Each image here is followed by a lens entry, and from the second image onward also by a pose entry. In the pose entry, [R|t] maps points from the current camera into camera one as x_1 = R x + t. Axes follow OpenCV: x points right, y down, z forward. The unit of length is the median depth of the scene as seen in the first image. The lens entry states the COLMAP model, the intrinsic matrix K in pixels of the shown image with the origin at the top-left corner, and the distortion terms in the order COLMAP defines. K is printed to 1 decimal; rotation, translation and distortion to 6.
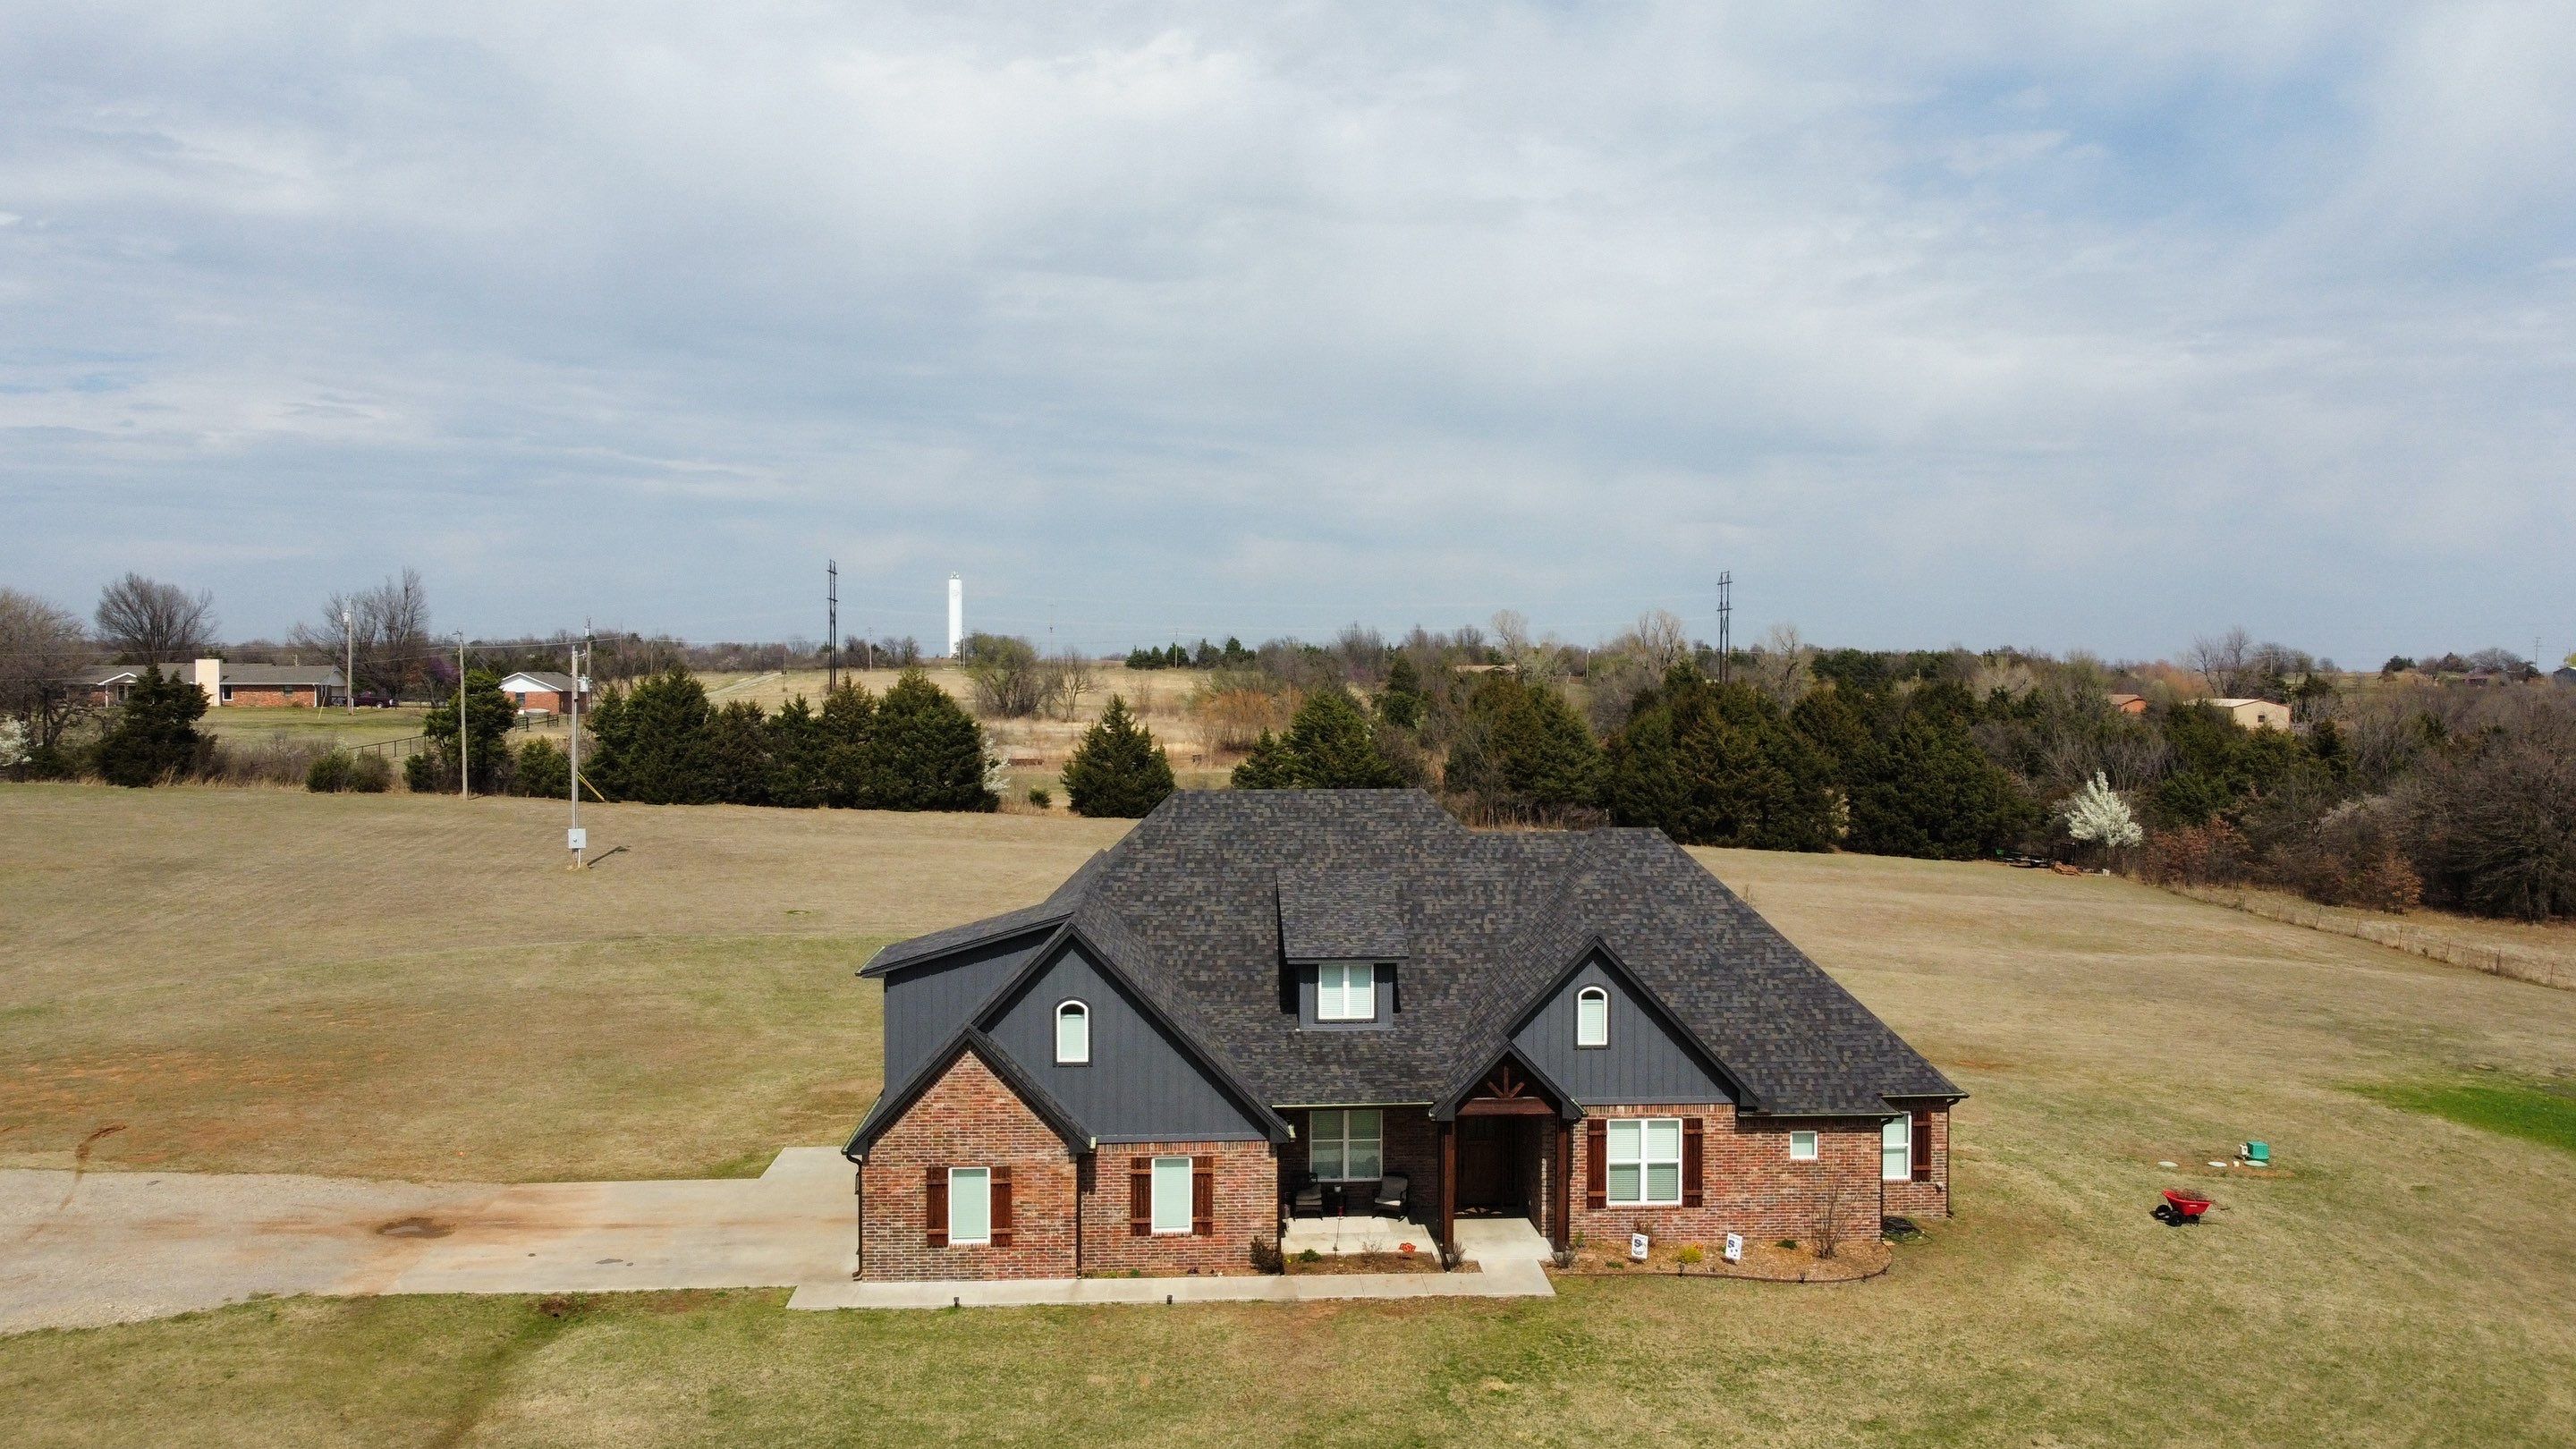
lens RADIAL K [[1947.4, 0, 1300.1], [0, 1947.4, 716.6], [0, 0, 1]] dist [0.005147, -0.004324]
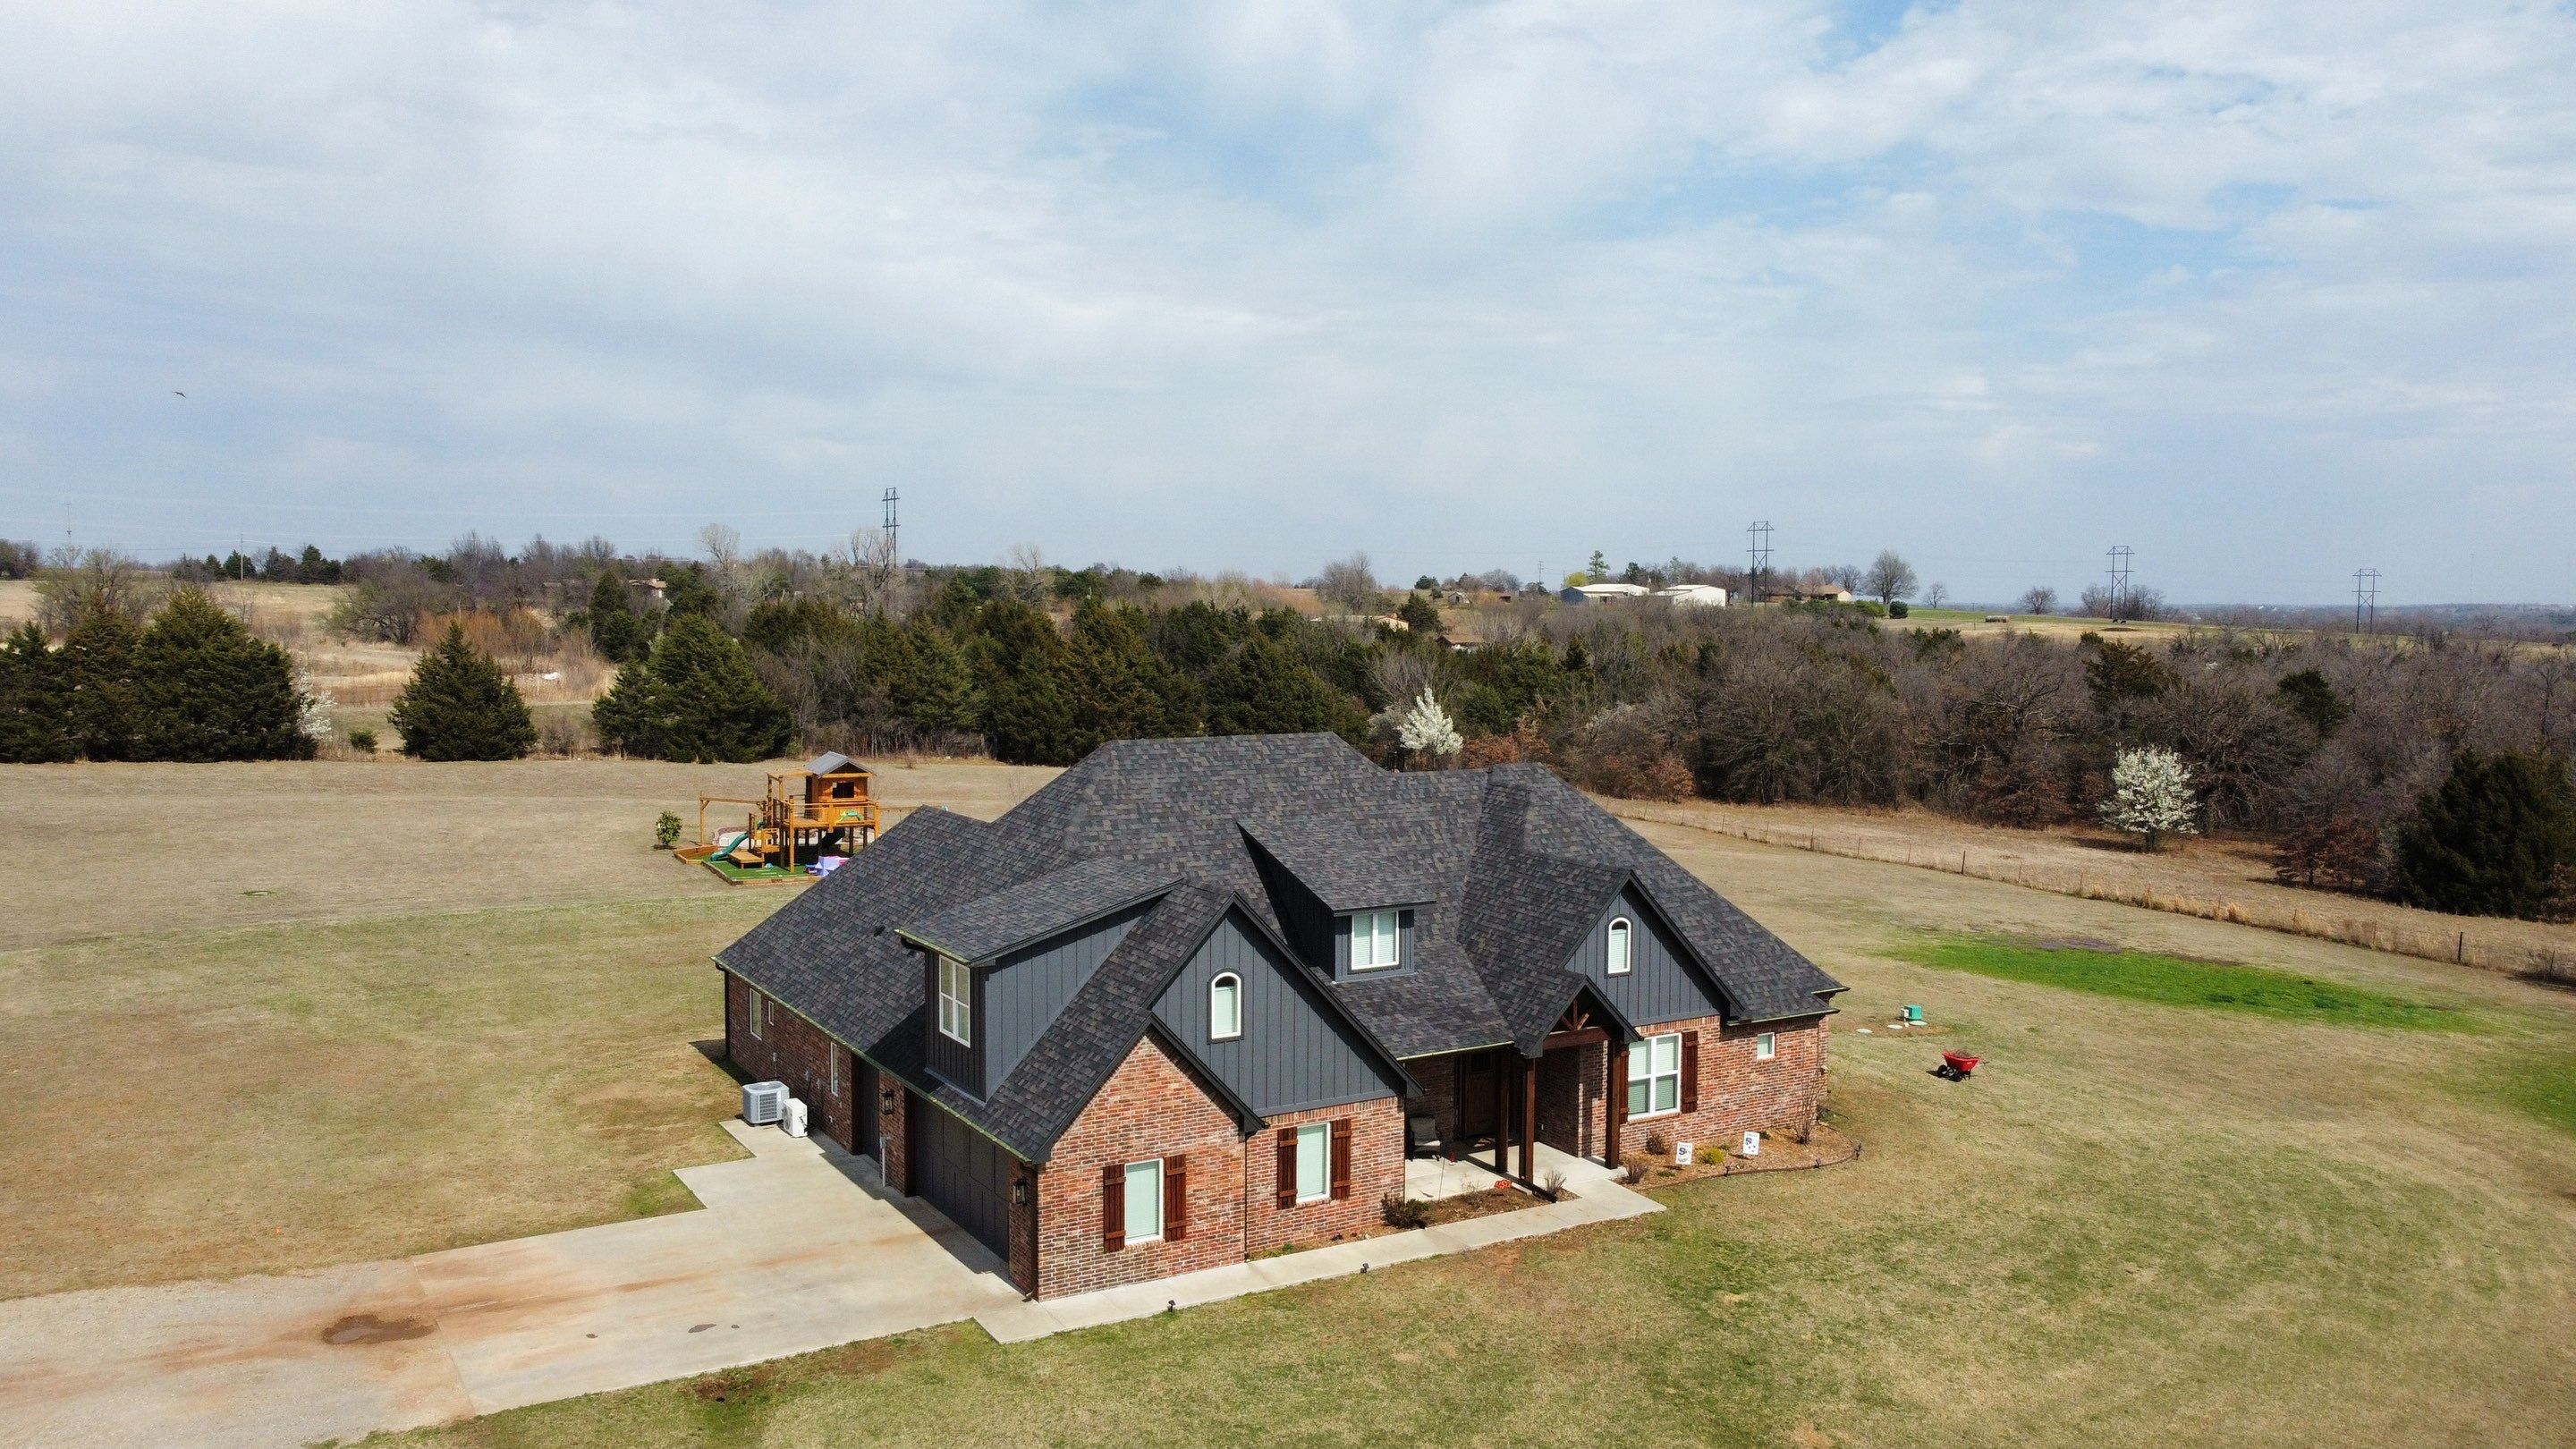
lens RADIAL K [[1947.4, 0, 1293.4], [0, 1947.4, 723.8], [0, 0, 1]] dist [0.005147, -0.004324]
pose [[0.892343, -0.027361, 0.450527, -0.443211], [0.005579, 0.998753, 0.049605, -0.018261], [-0.451323, -0.041751, 0.891383, 0.130911]]
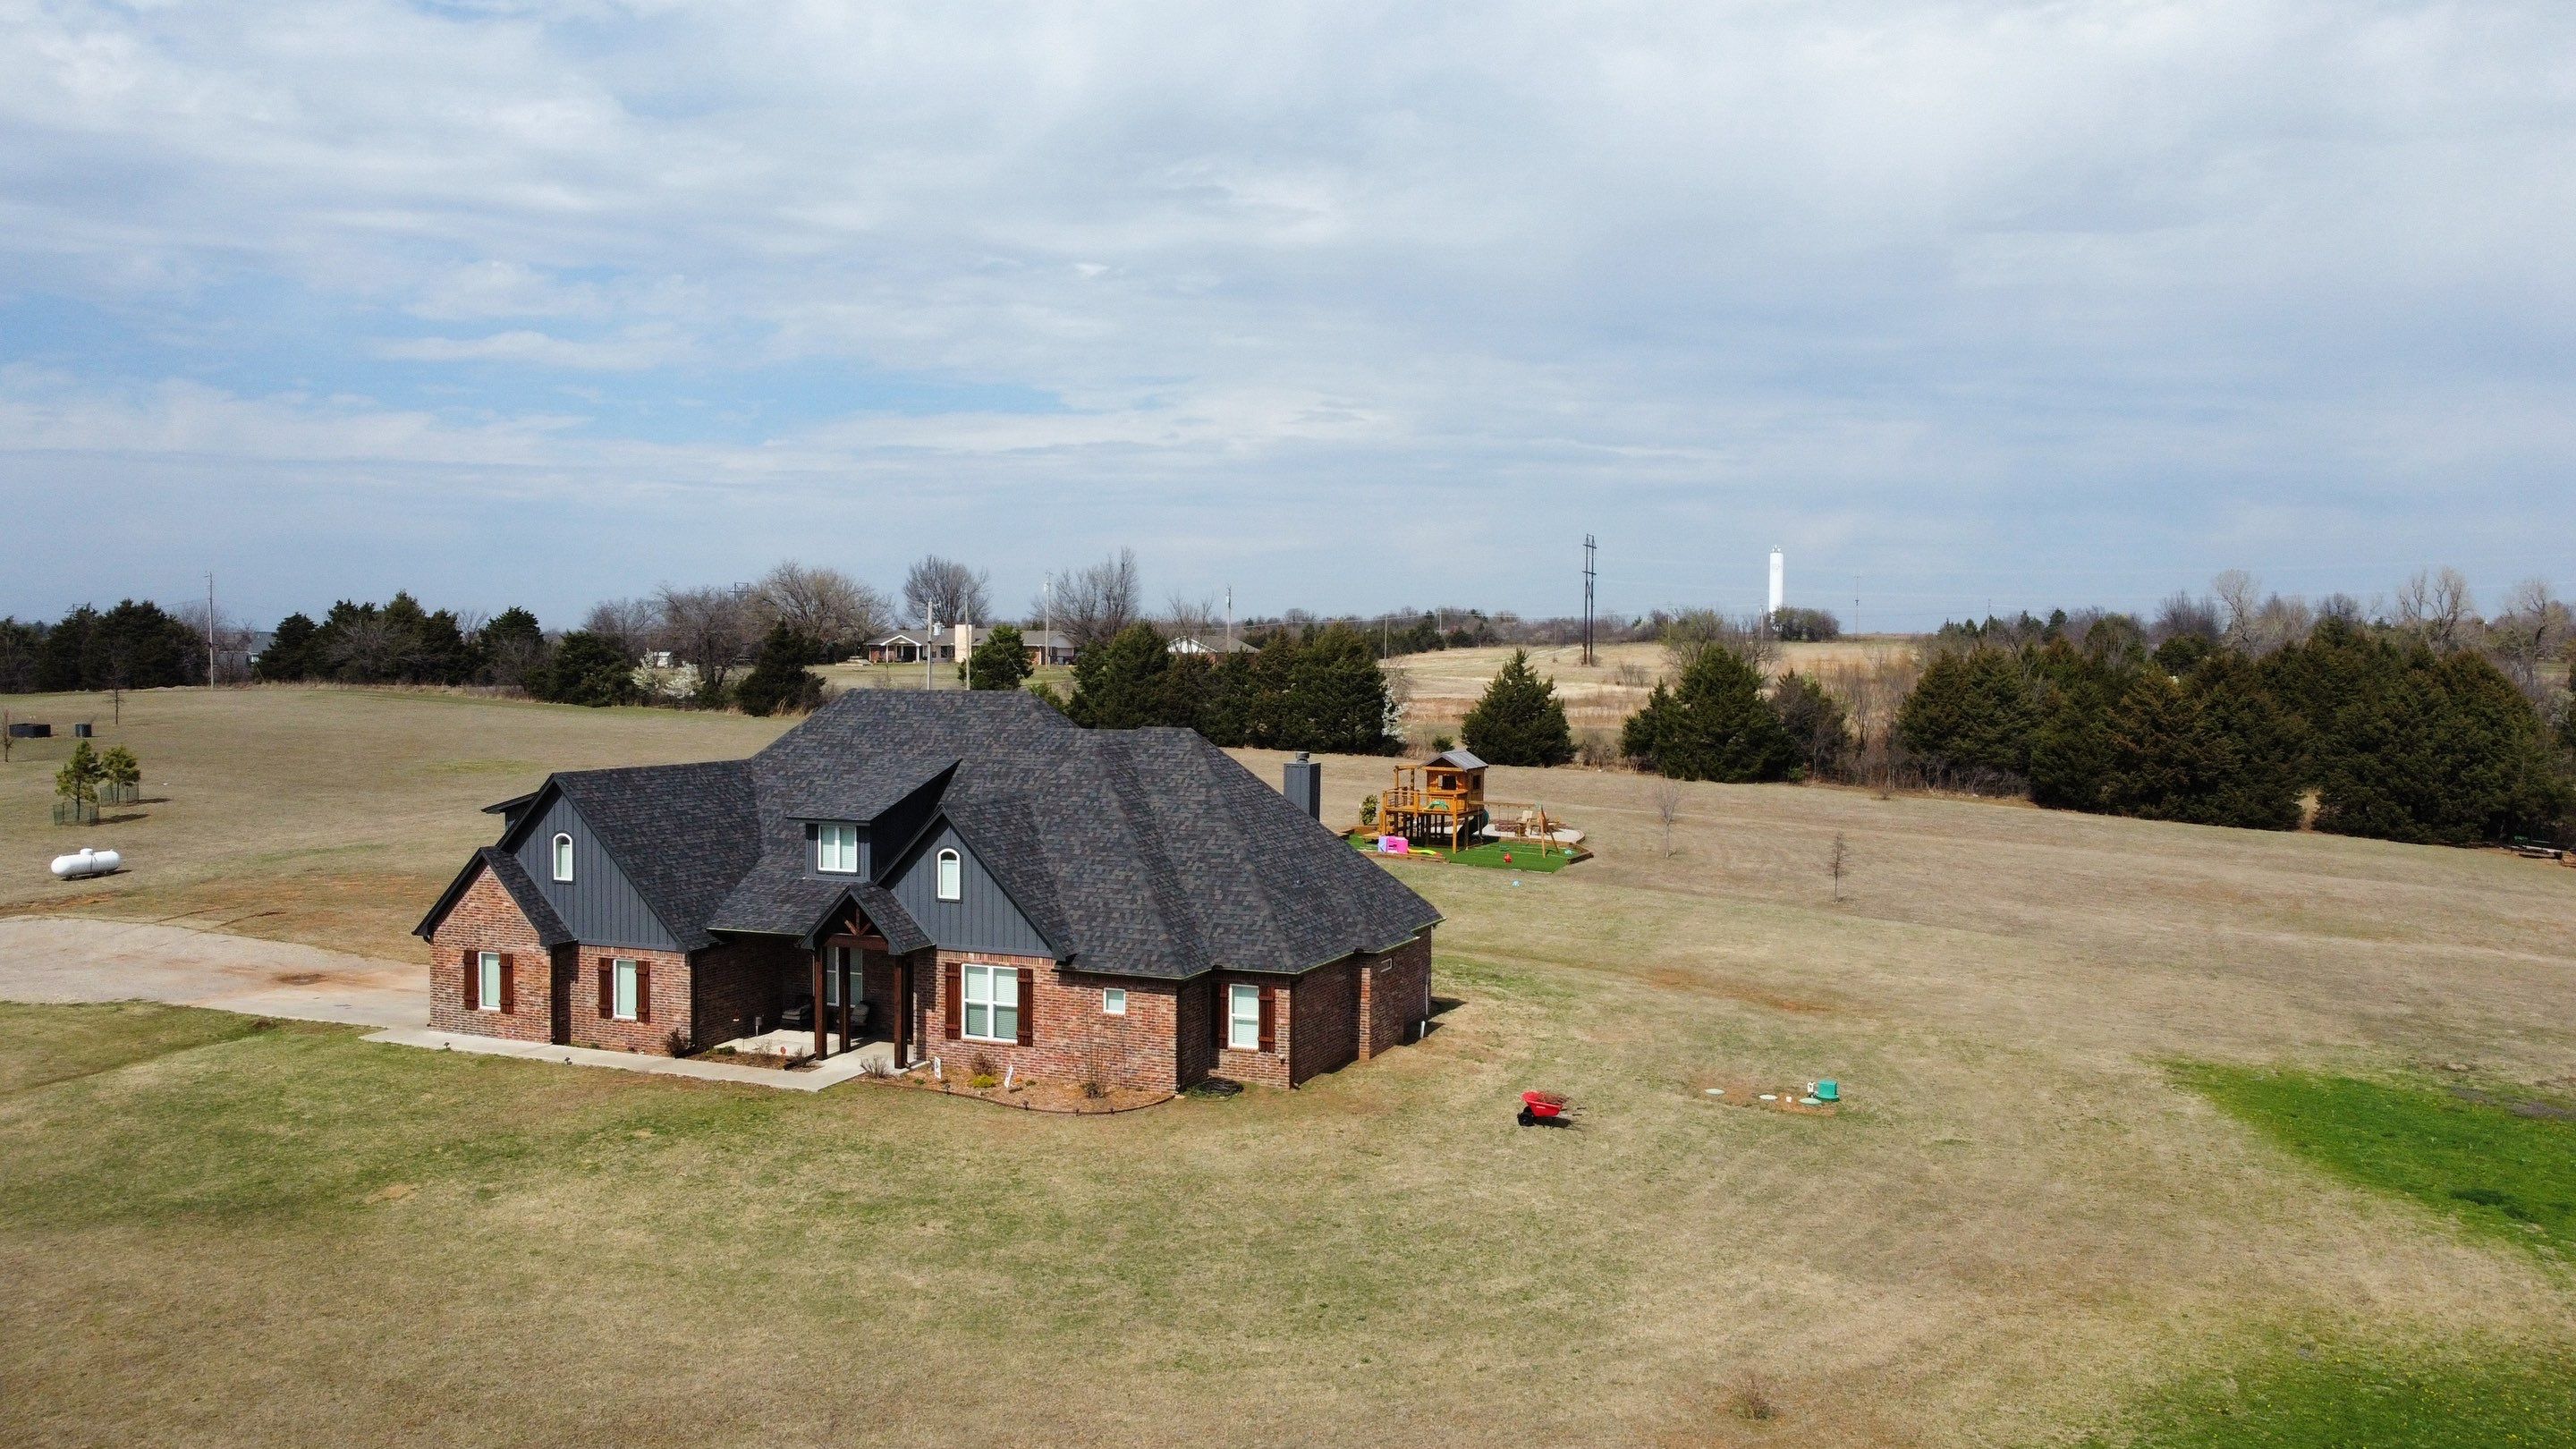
lens RADIAL K [[1954.3, 0, 1309.6], [0, 1954.3, 712.5], [0, 0, 1]] dist [0.008010, -0.007017]
pose [[0.892787, 0.017169, -0.450152, 0.800478], [-0.013624, 0.999845, 0.011114, 0.037770], [0.450274, -0.003790, 0.892883, 0.047265]]
